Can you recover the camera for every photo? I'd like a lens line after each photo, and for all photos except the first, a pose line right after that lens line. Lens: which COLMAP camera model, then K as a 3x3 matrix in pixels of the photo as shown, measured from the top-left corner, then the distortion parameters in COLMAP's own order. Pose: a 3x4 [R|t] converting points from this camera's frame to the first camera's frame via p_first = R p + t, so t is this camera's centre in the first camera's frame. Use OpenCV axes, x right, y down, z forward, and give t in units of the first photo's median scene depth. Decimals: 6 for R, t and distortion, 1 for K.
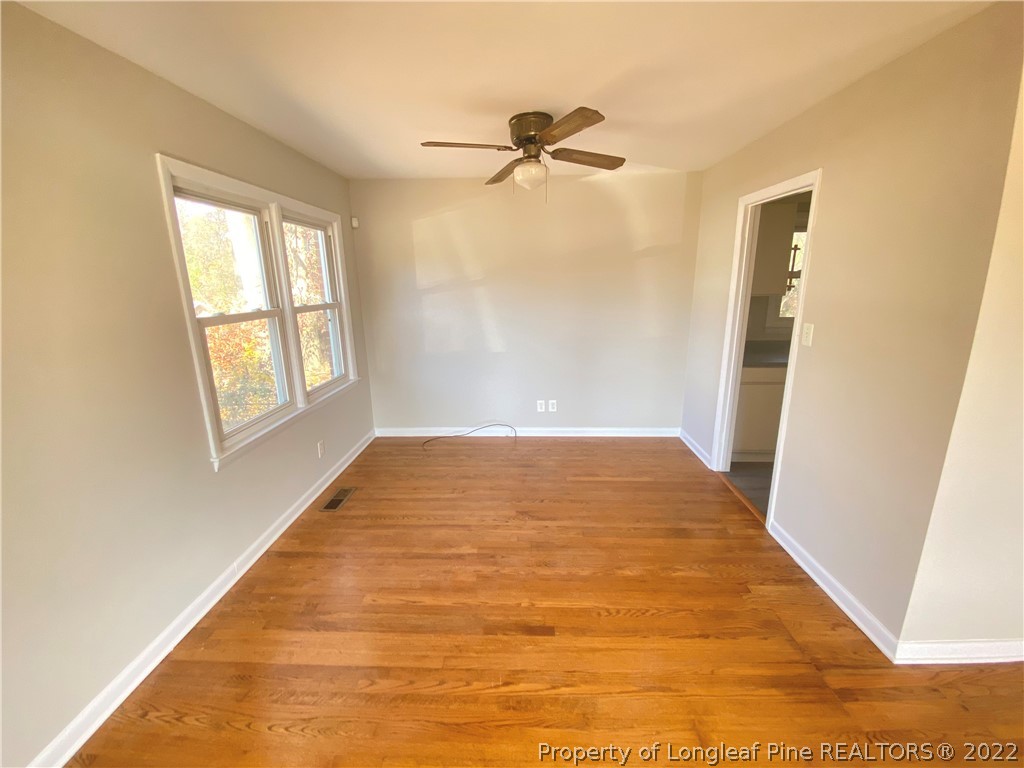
lens RADIAL K [[421.4, 0, 512.0], [0, 421.4, 384.0], [0, 0, 1]] dist [0.036235, -0.027288]
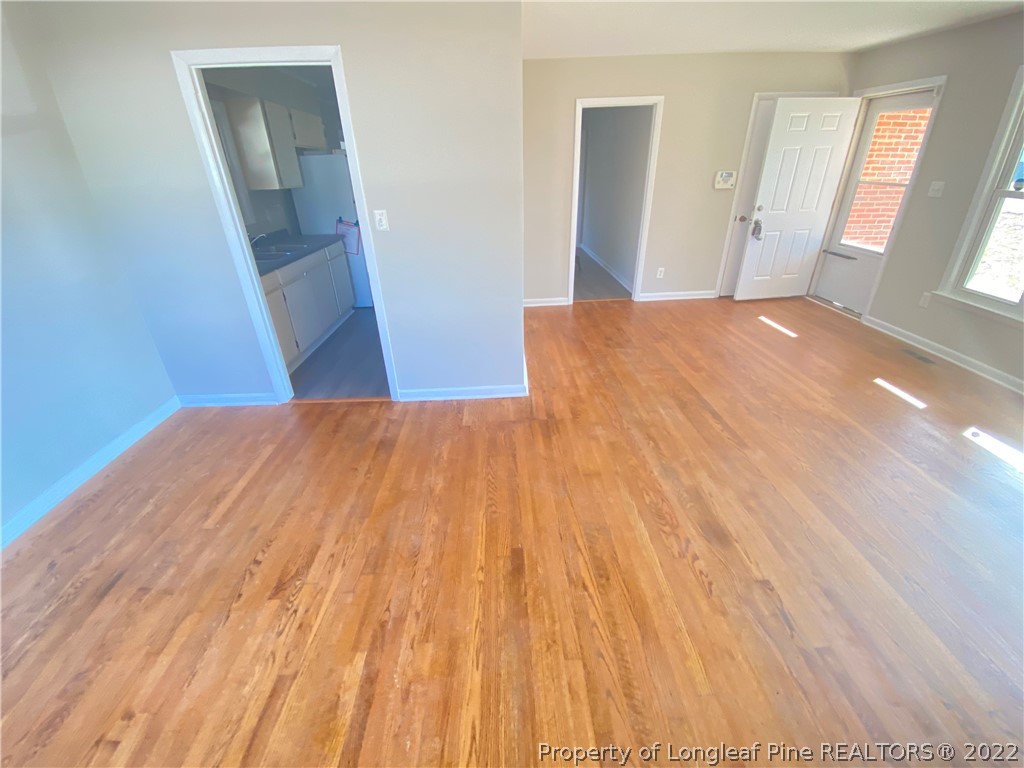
lens RADIAL K [[421.4, 0, 512.0], [0, 421.4, 384.0], [0, 0, 1]] dist [0.036235, -0.027288]
pose [[-0.071787, -0.442115, 0.894081, -0.491293], [0.270095, 0.854286, 0.444122, -0.139994], [-0.960154, 0.273369, 0.058086, 0.703663]]
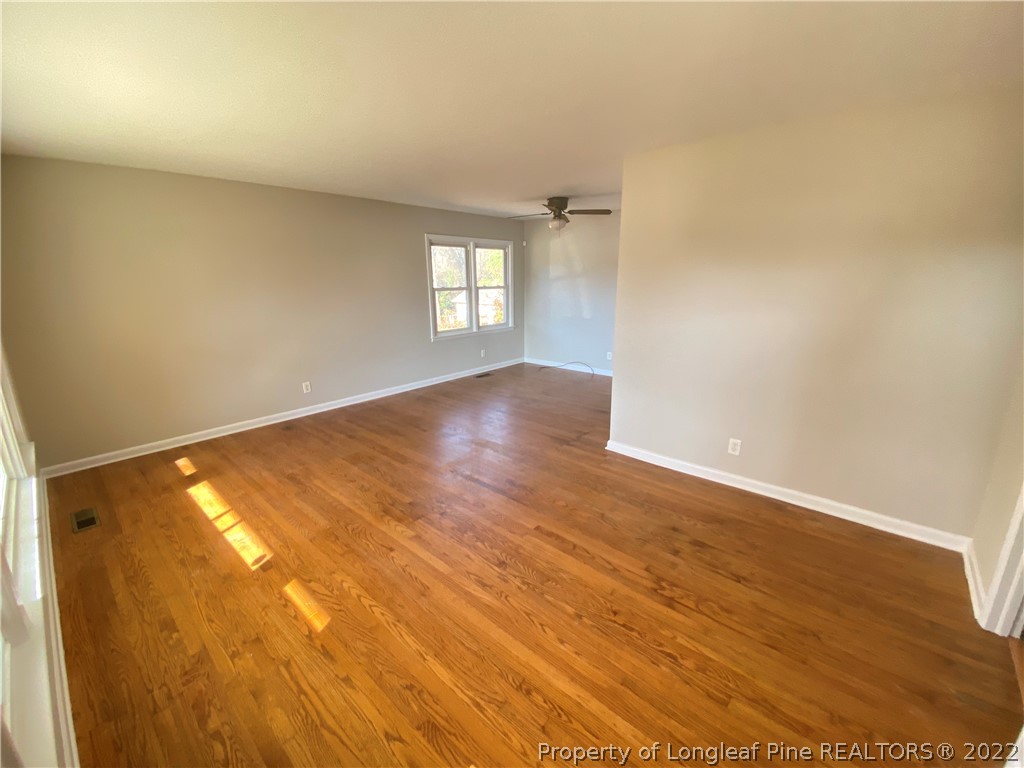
lens RADIAL K [[421.4, 0, 512.0], [0, 421.4, 384.0], [0, 0, 1]] dist [0.036235, -0.027288]
pose [[0.773233, 0.164851, -0.612320, 1.357569], [-0.155855, 0.985403, 0.068481, 0.187411], [0.614671, 0.042481, 0.787639, -0.795087]]
